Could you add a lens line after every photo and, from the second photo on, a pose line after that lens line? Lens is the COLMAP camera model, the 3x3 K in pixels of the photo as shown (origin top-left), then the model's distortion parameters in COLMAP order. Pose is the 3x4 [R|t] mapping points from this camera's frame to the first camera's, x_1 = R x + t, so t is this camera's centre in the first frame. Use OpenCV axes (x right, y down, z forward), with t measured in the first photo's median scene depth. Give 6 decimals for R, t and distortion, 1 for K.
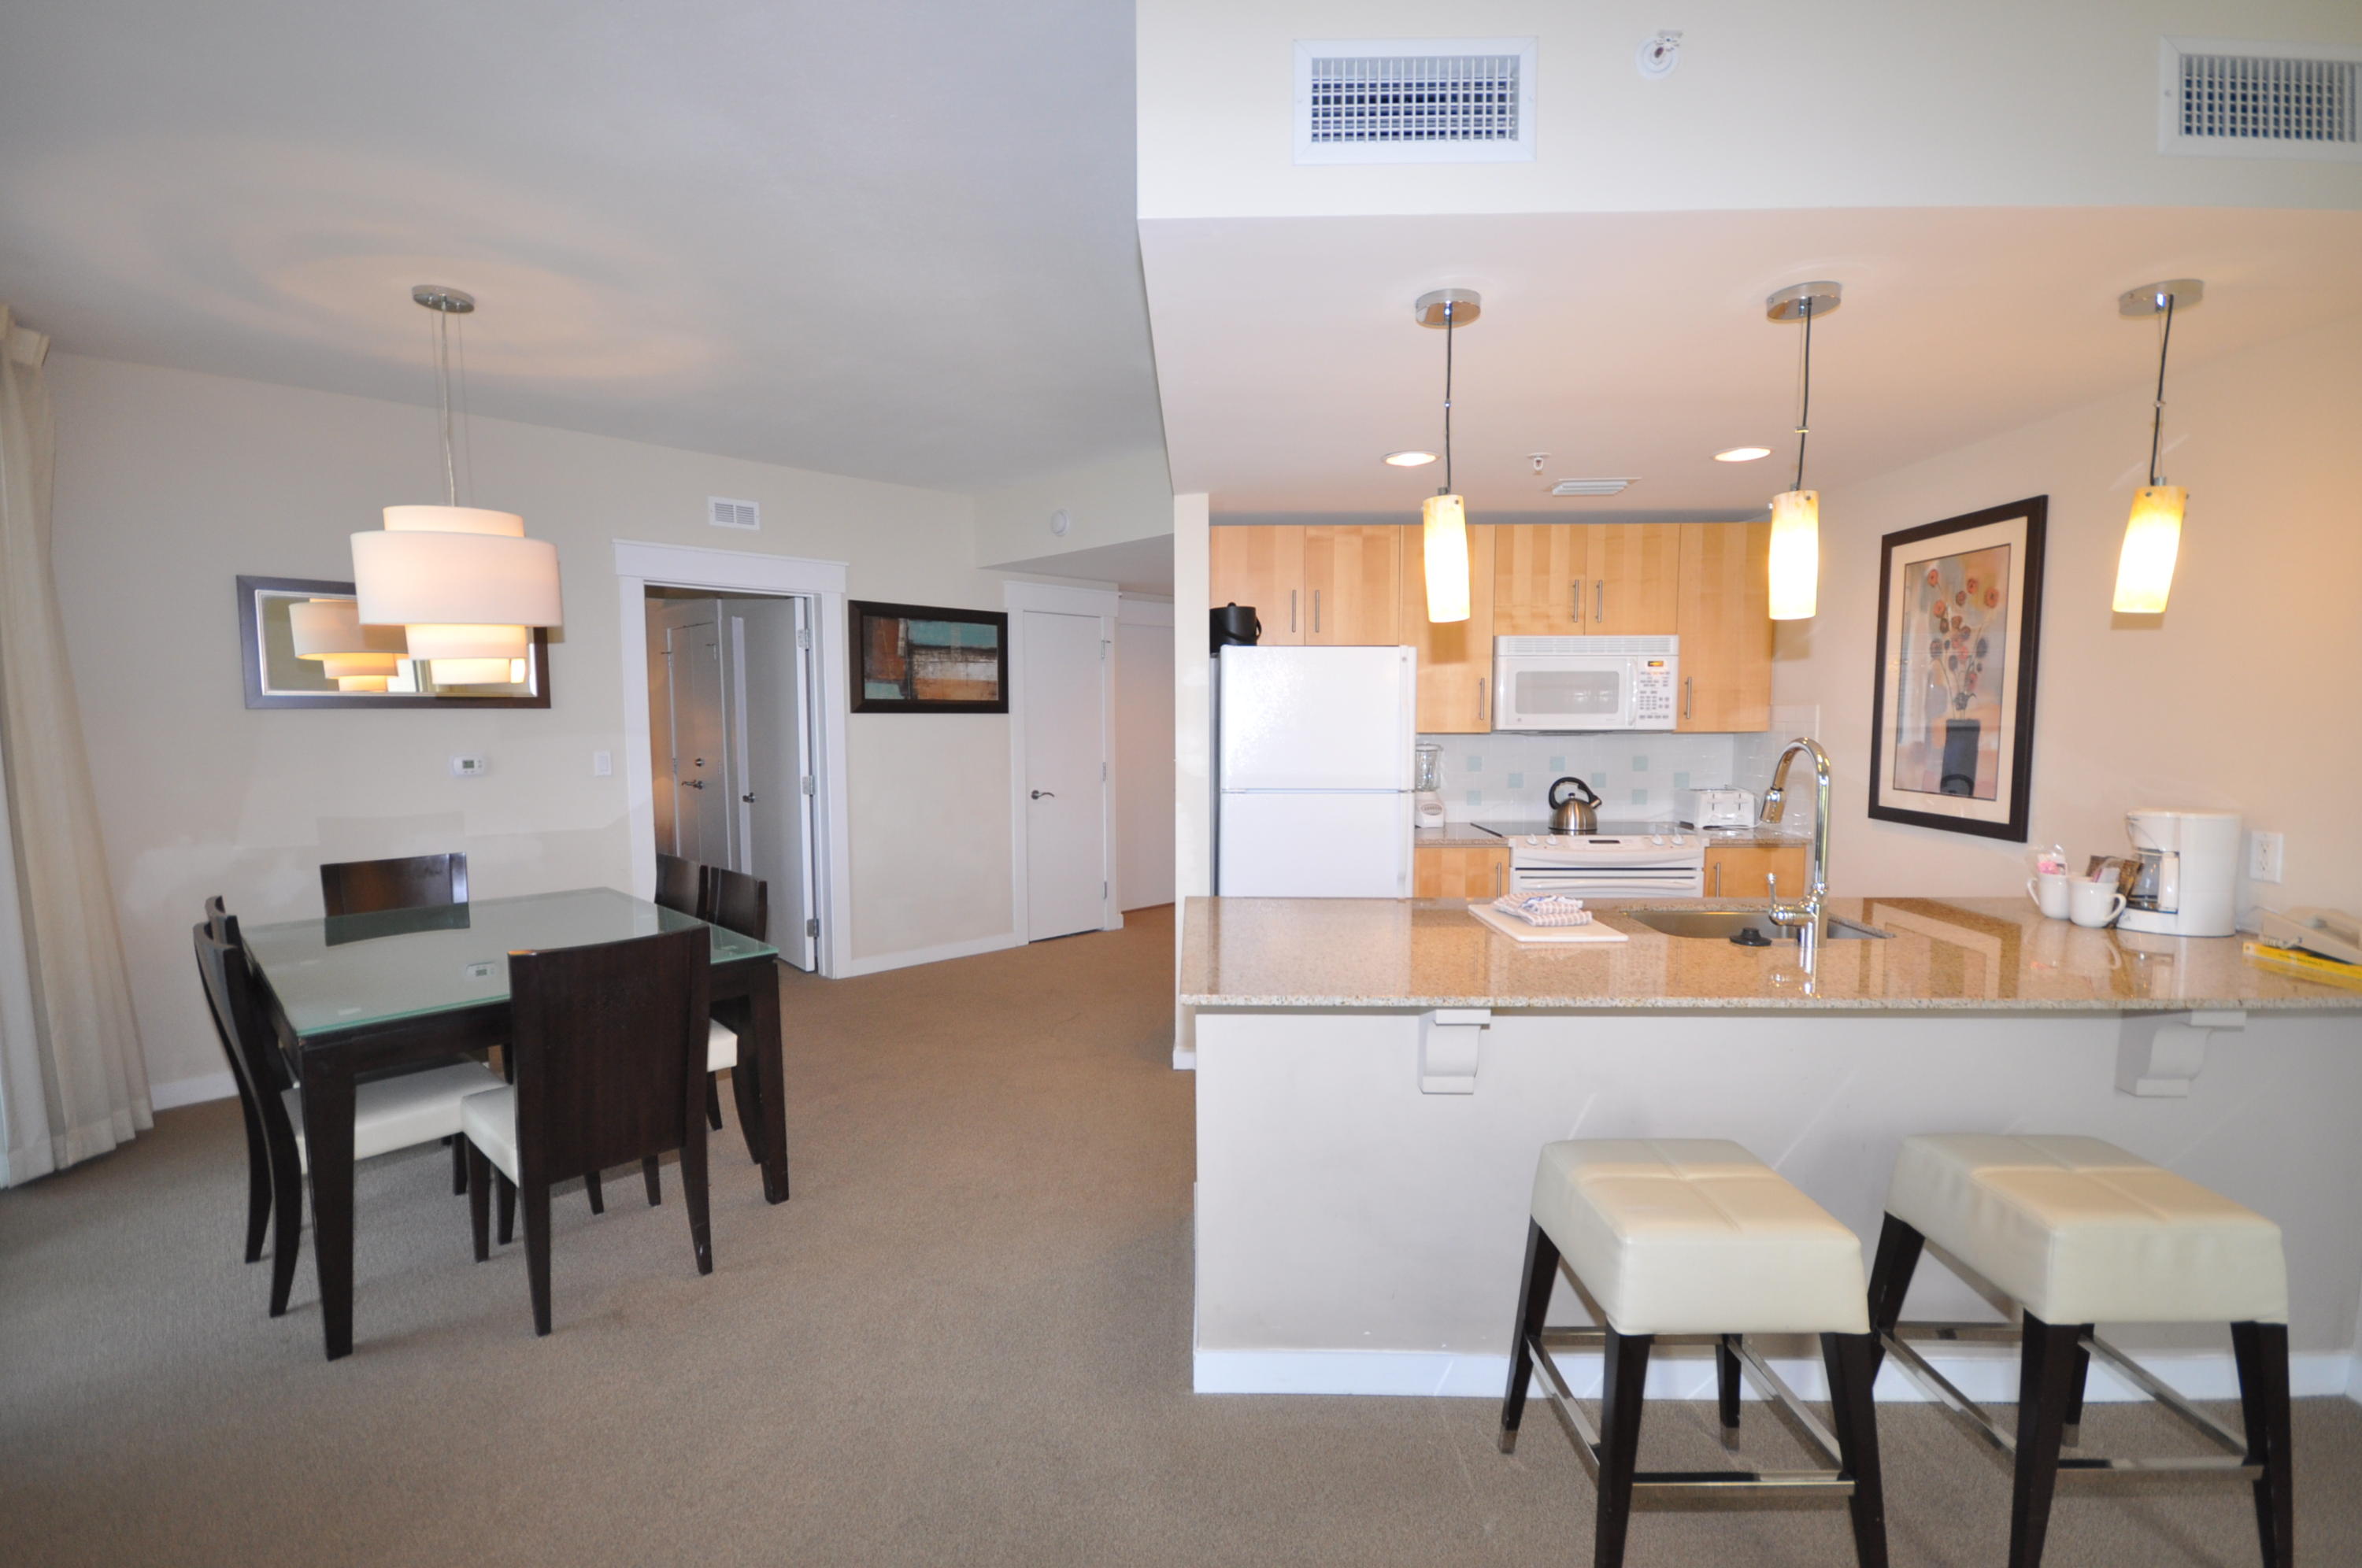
lens RADIAL K [[1034.5, 0, 1175.4], [0, 1034.5, 801.2], [0, 0, 1]] dist [0.004820, -0.006868]
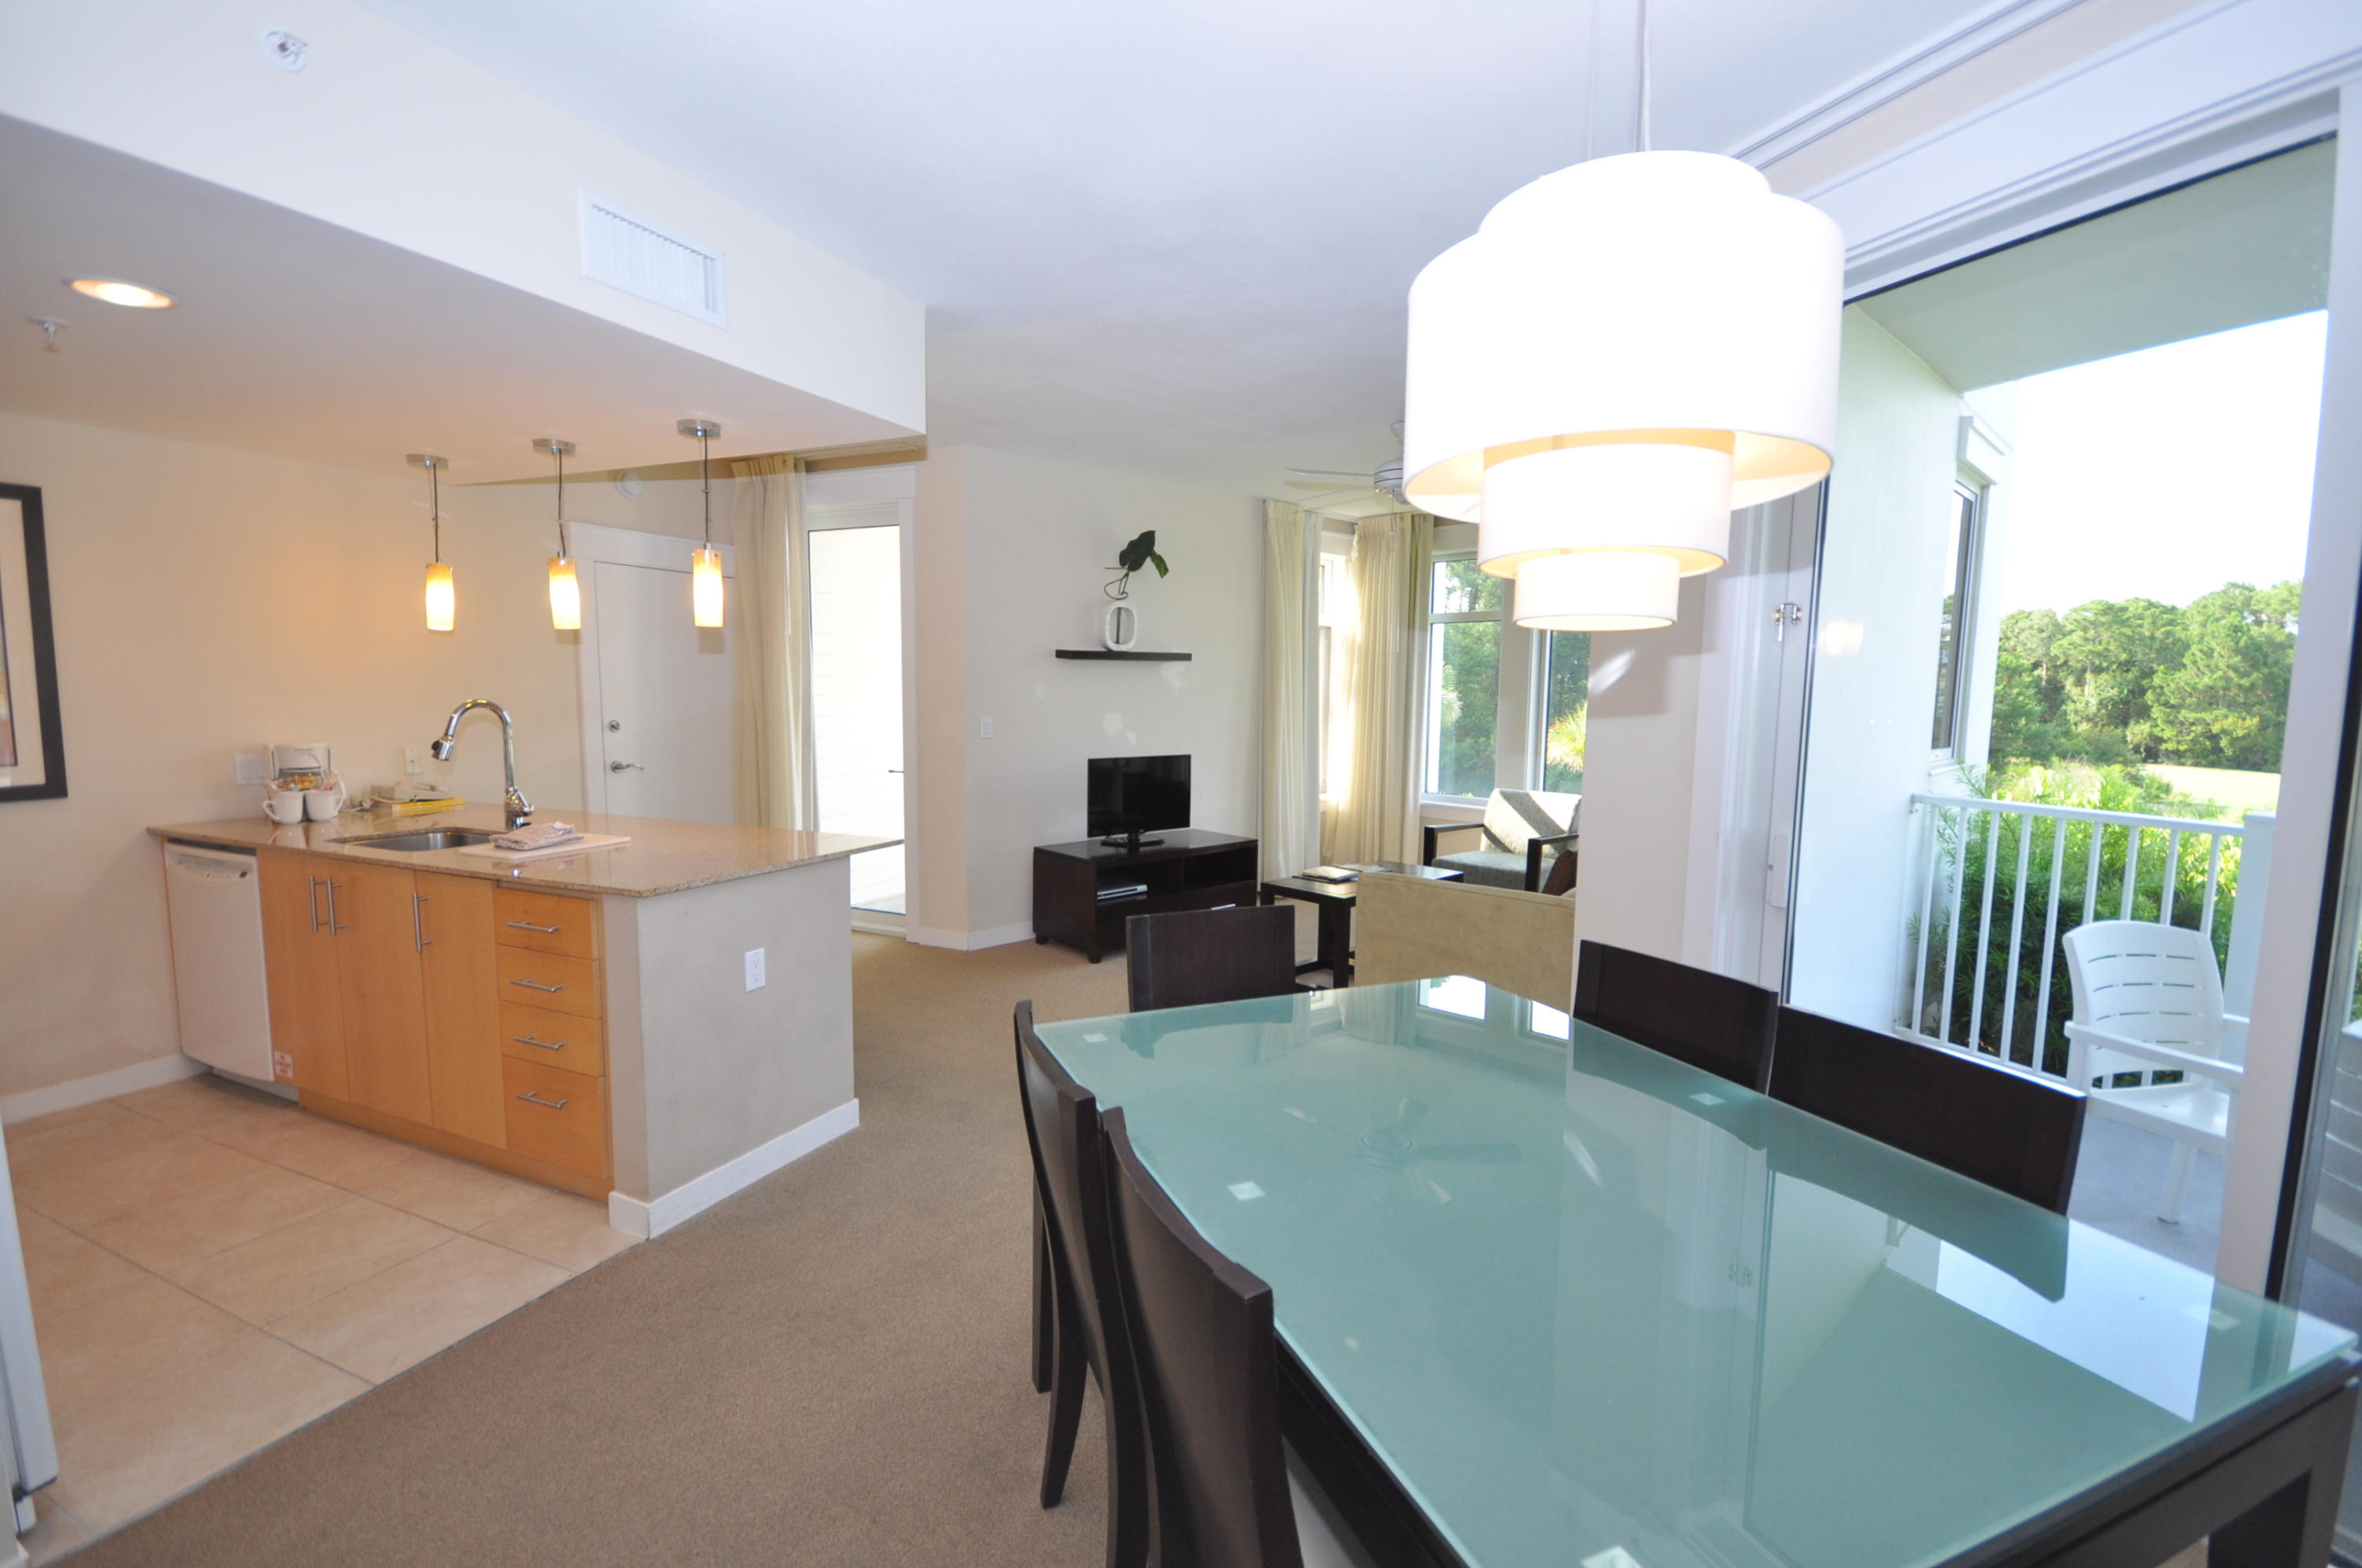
lens RADIAL K [[1034.5, 0, 1170.0], [0, 1034.5, 793.9], [0, 0, 1]] dist [0.004820, -0.006868]
pose [[-0.911120, -0.049527, 0.409155, -0.637775], [0.029318, 0.982450, 0.184210, -0.117534], [-0.411097, 0.179833, -0.893677, 1.317548]]
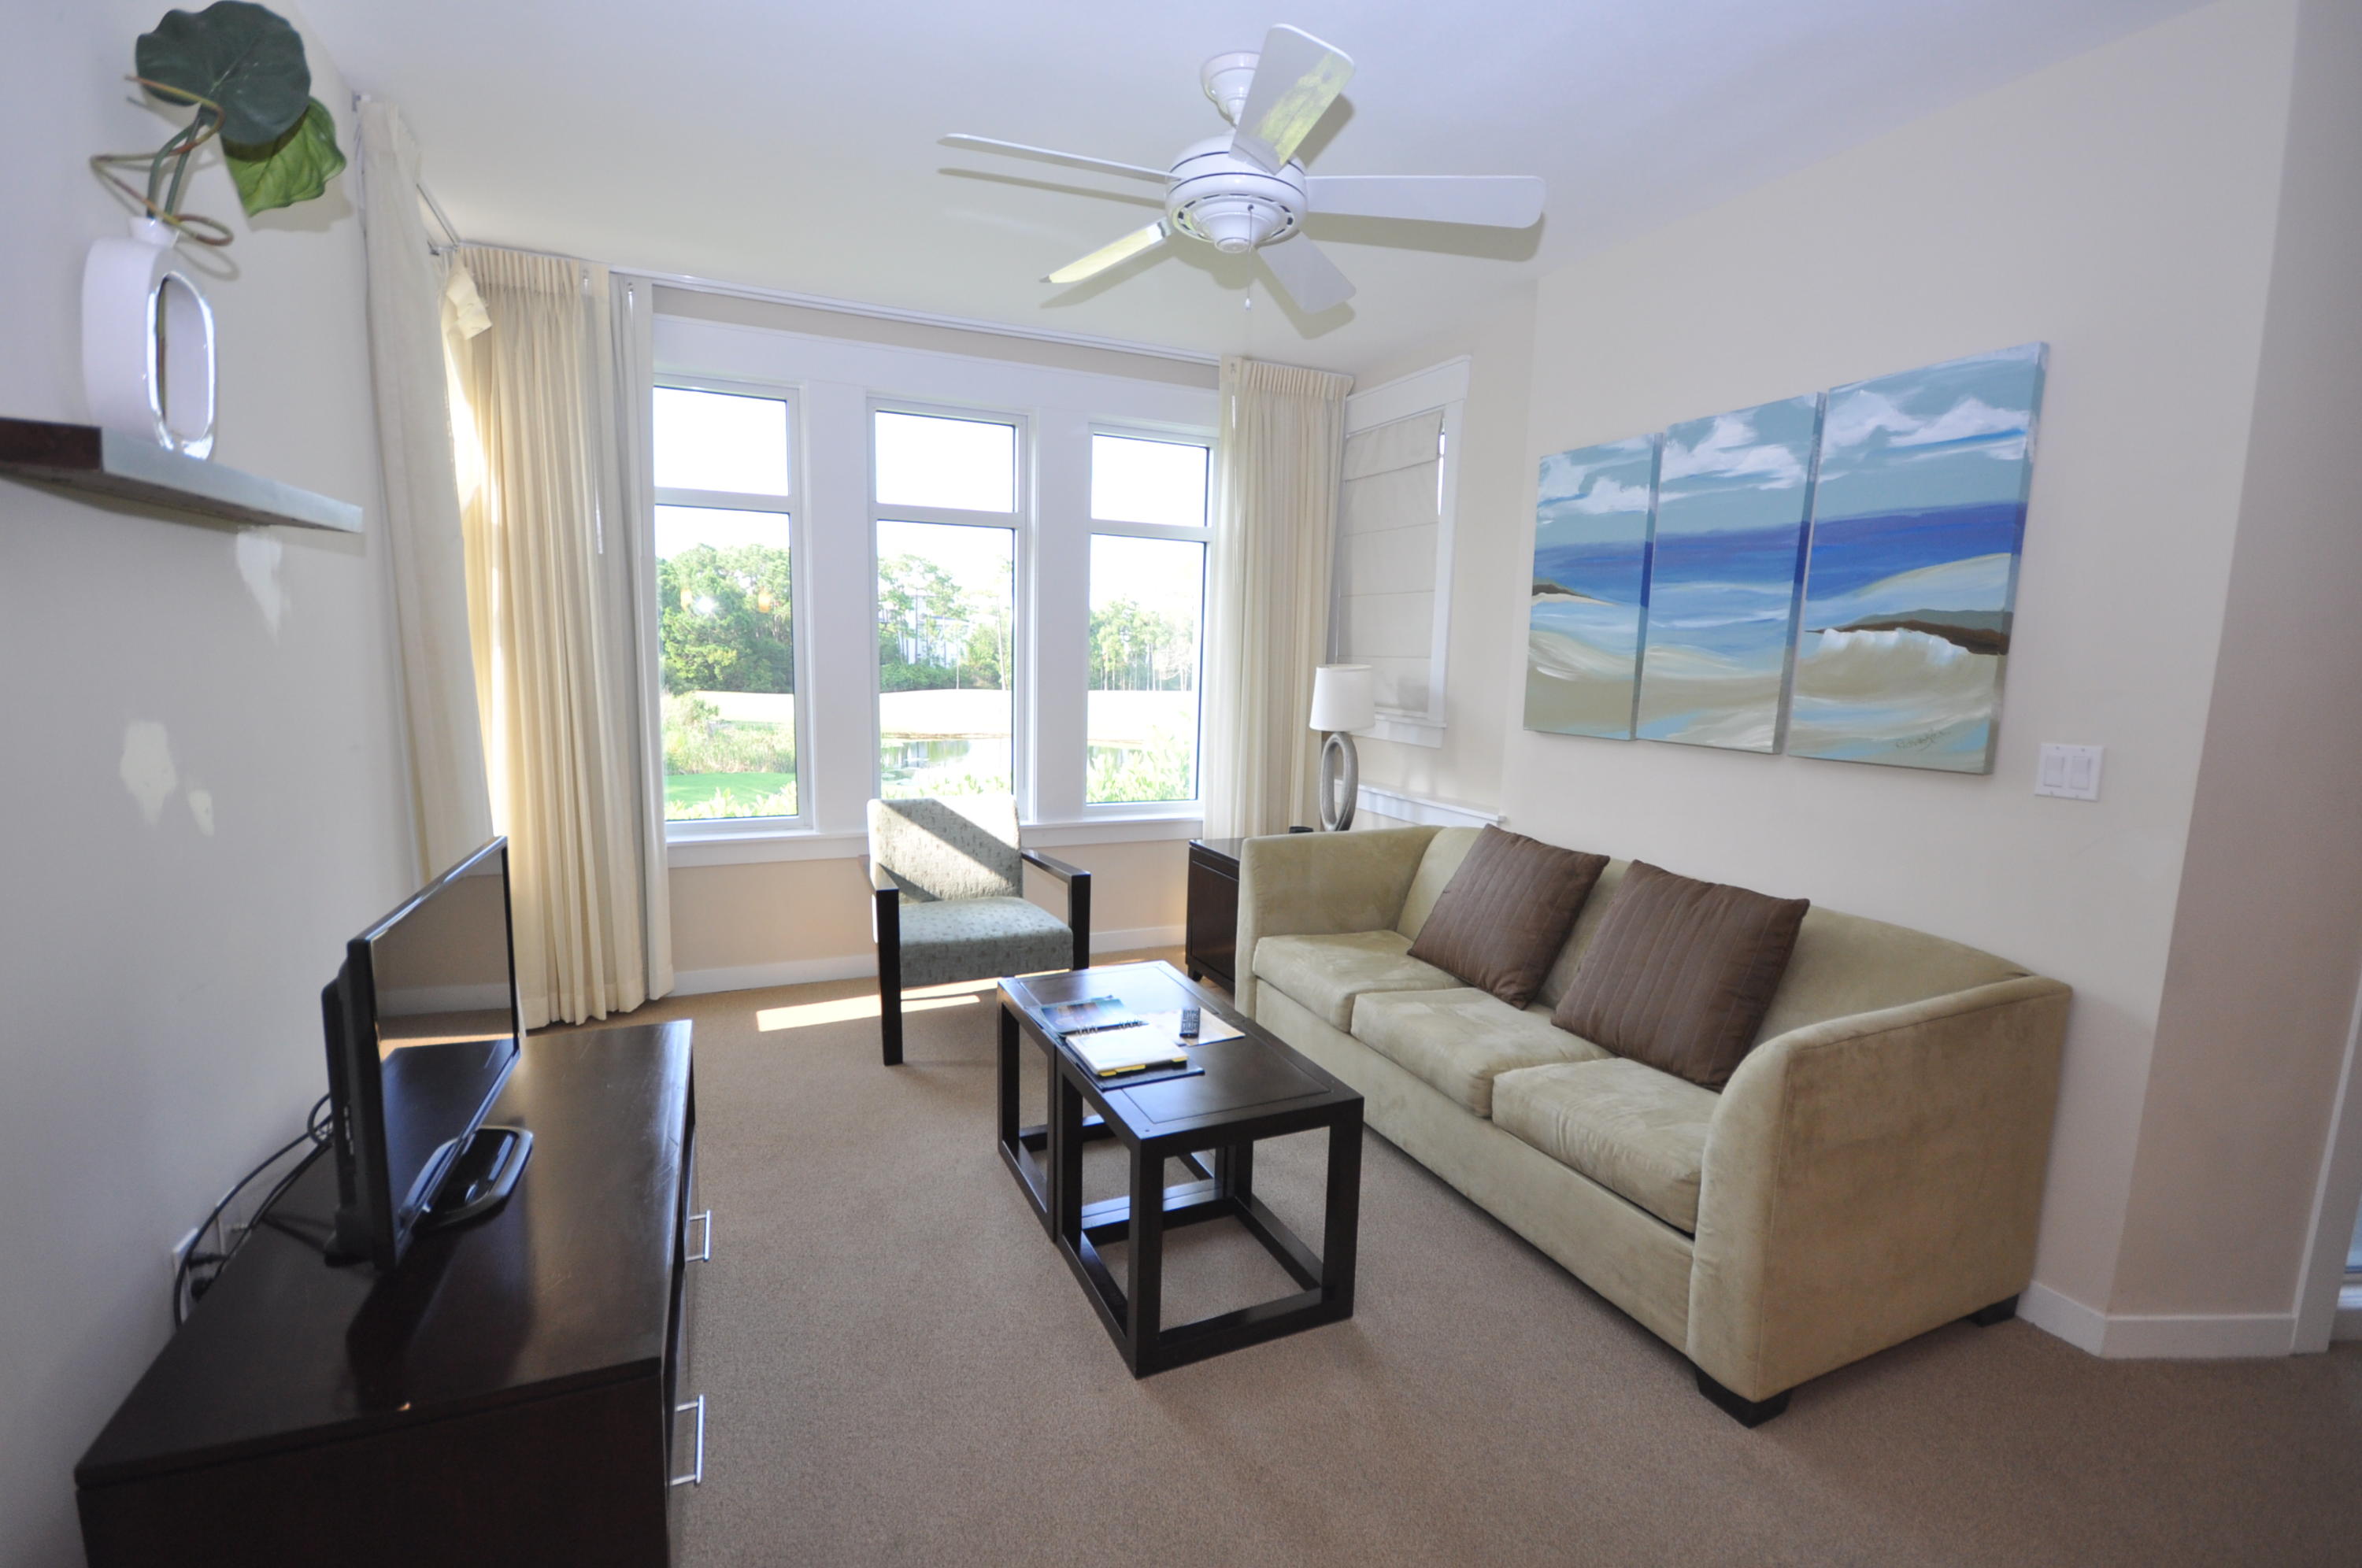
lens RADIAL K [[1034.5, 0, 1168.6], [0, 1034.5, 796.4], [0, 0, 1]] dist [0.004820, -0.006868]
pose [[-0.683175, 0.092394, -0.724386, 0.194666], [-0.087118, 0.974568, 0.206466, -0.027100], [0.725040, 0.204159, -0.657751, 0.360849]]
